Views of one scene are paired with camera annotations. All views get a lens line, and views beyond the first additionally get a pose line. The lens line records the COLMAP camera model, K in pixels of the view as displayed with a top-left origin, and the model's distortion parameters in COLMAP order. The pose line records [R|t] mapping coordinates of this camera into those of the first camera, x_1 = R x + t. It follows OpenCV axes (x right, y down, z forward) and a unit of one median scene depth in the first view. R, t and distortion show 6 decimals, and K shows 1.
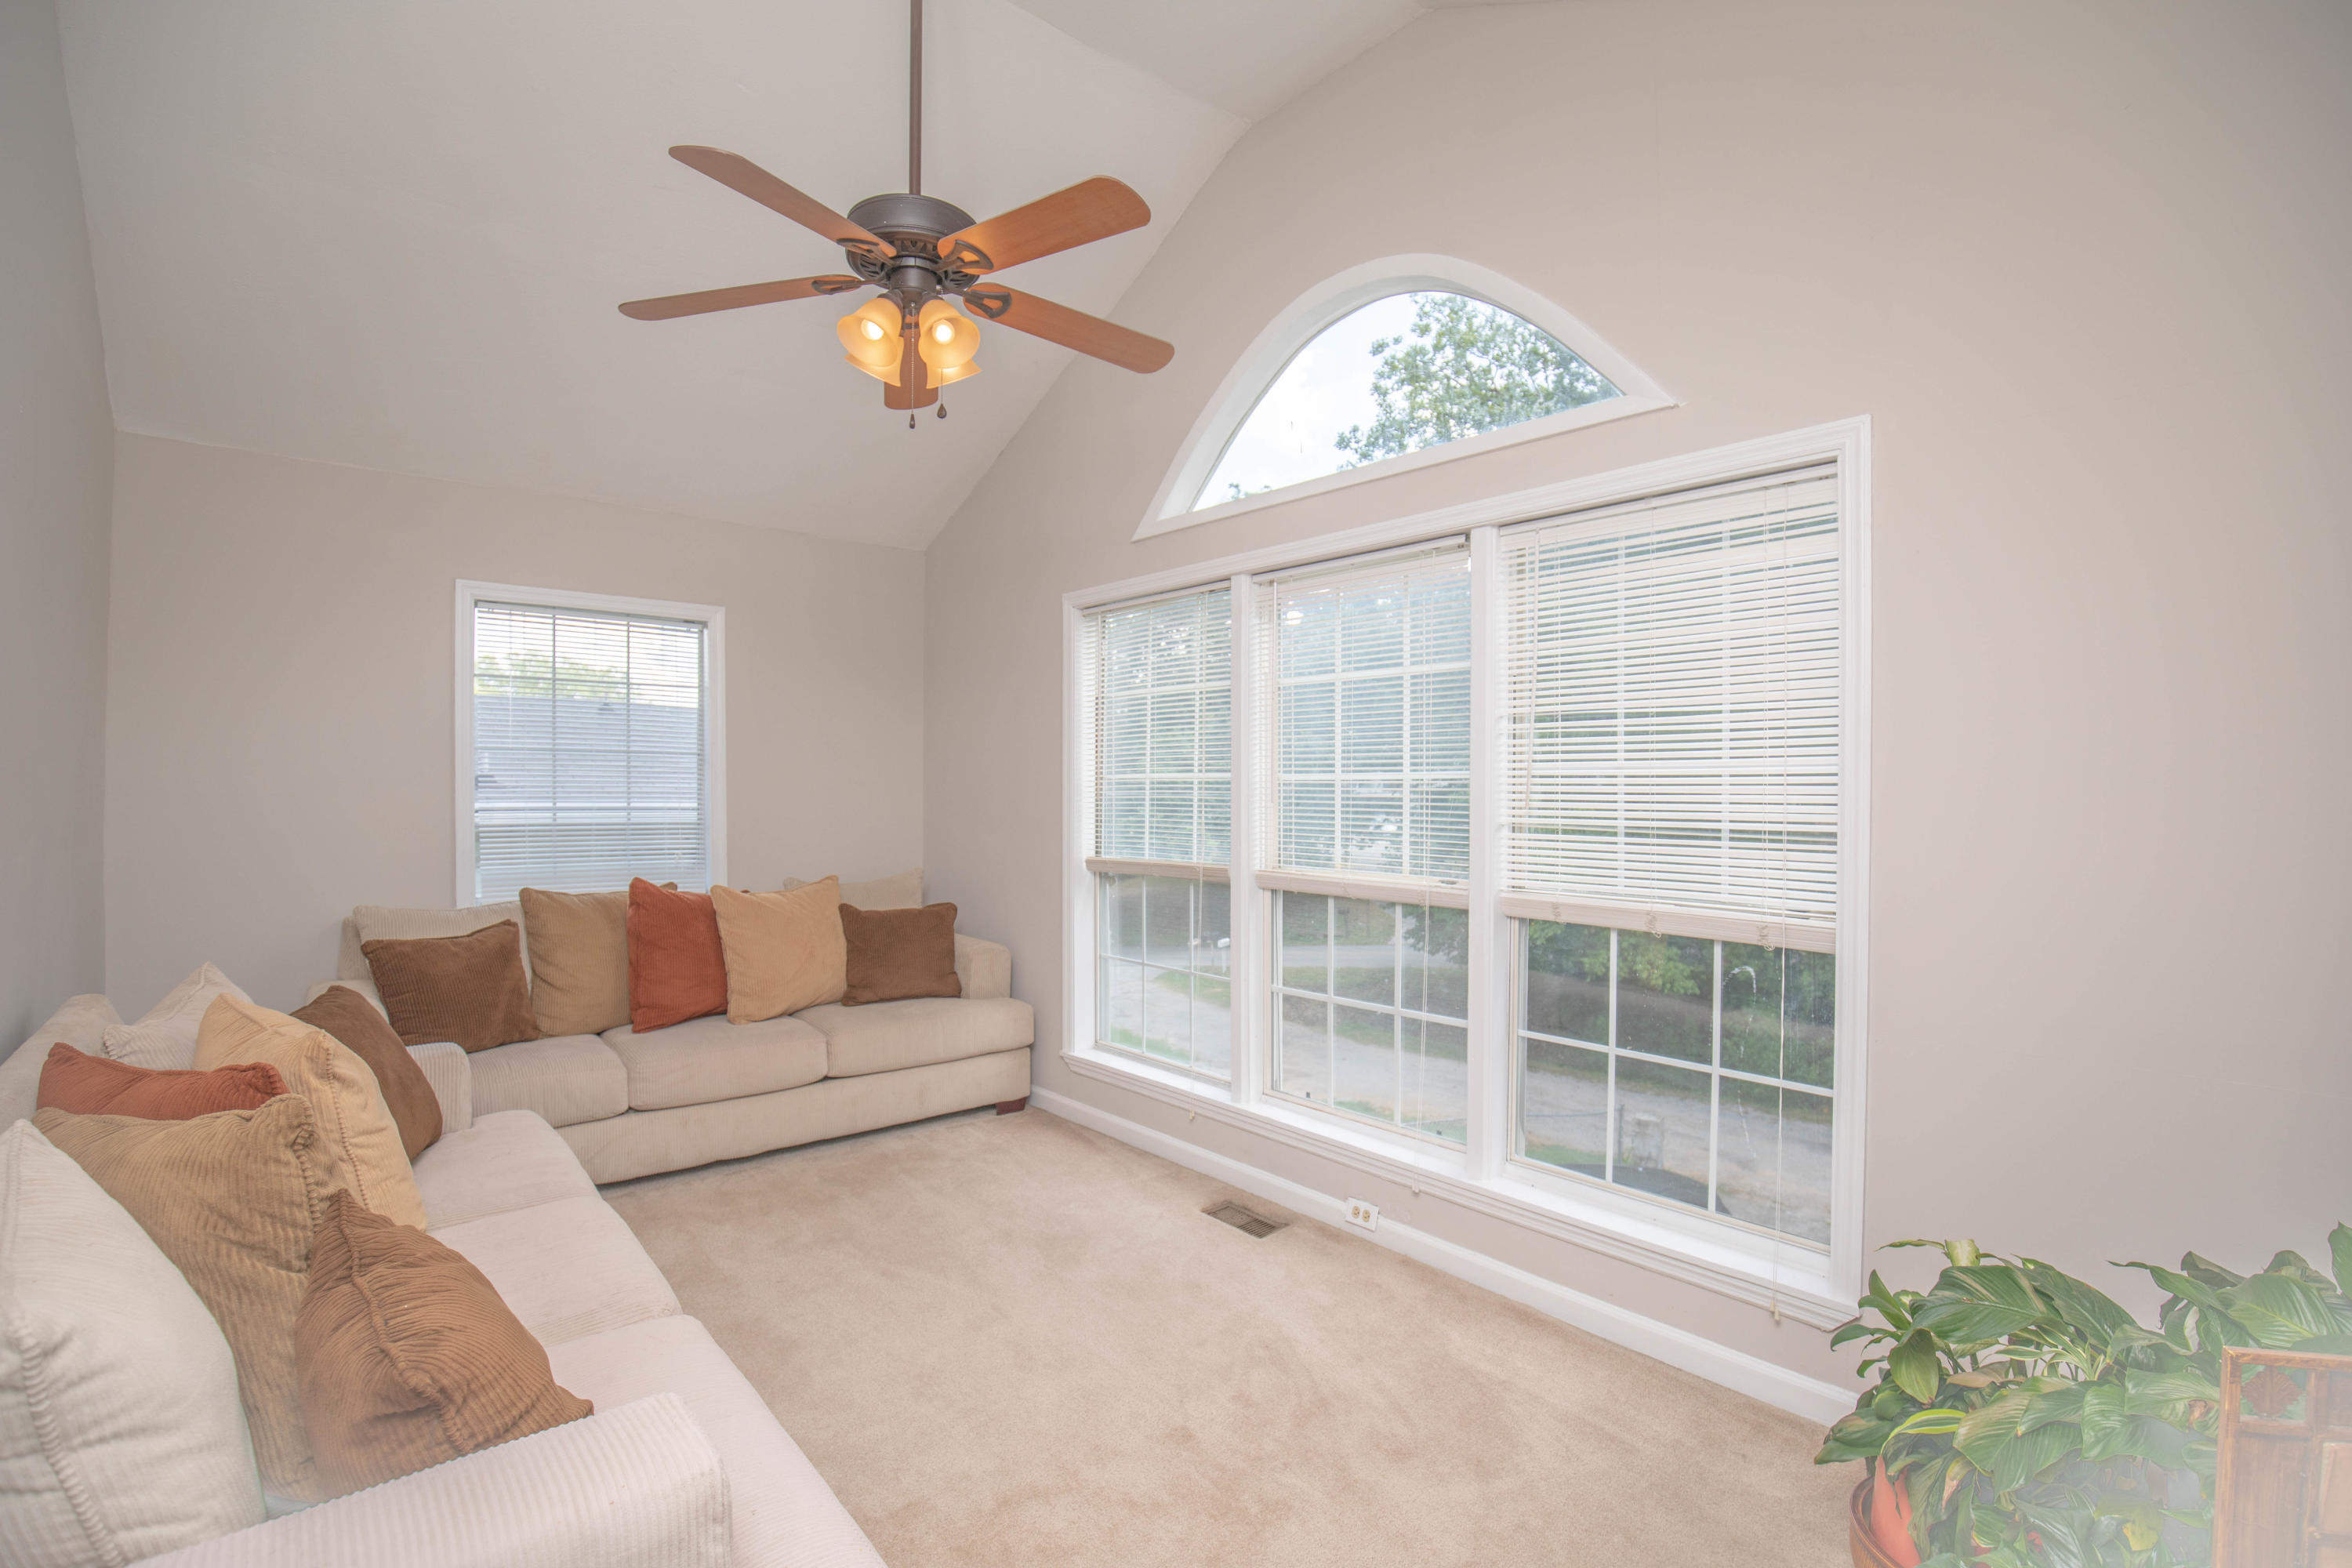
lens RADIAL K [[1103.8, 0, 1175.7], [0, 1103.8, 788.0], [0, 0, 1]] dist [-0.013522, -0.000782]
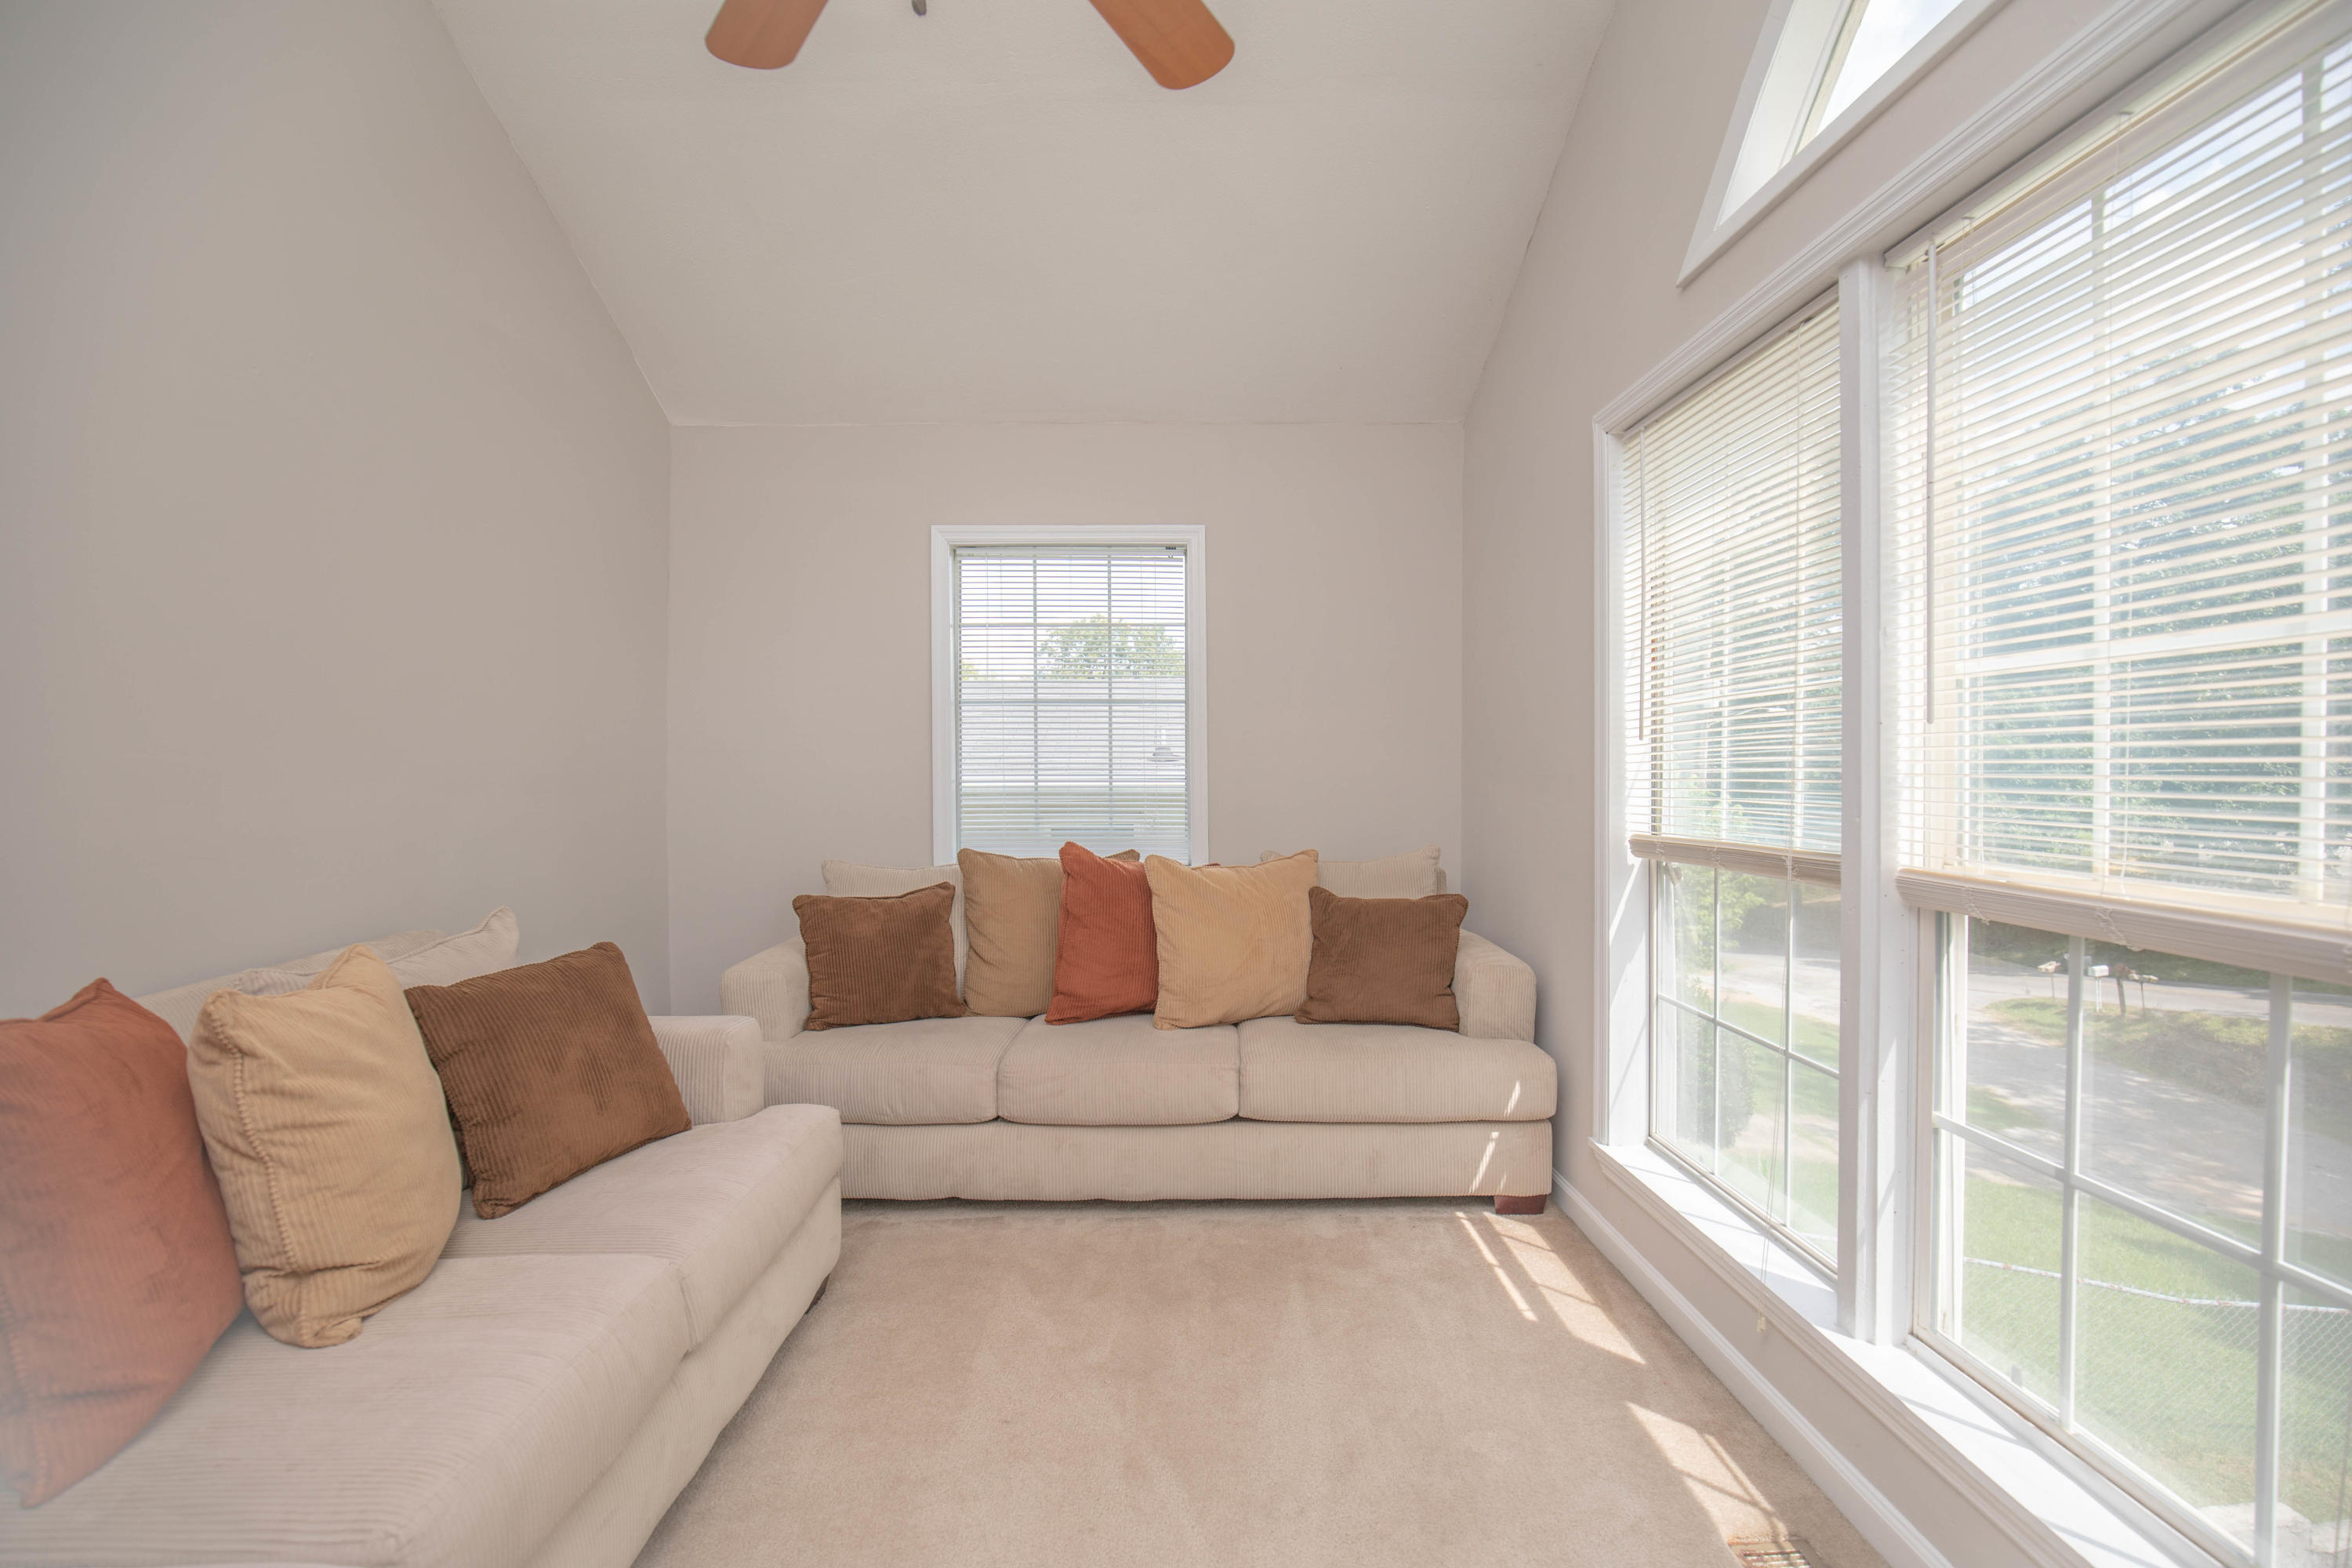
lens RADIAL K [[1103.8, 0, 1170.7], [0, 1103.8, 782.7], [0, 0, 1]] dist [-0.013522, -0.000782]
pose [[0.771834, 0.001822, -0.635822, 0.120492], [0.006411, 0.999923, 0.010648, 0.025971], [0.635792, -0.012295, 0.771762, 0.385092]]
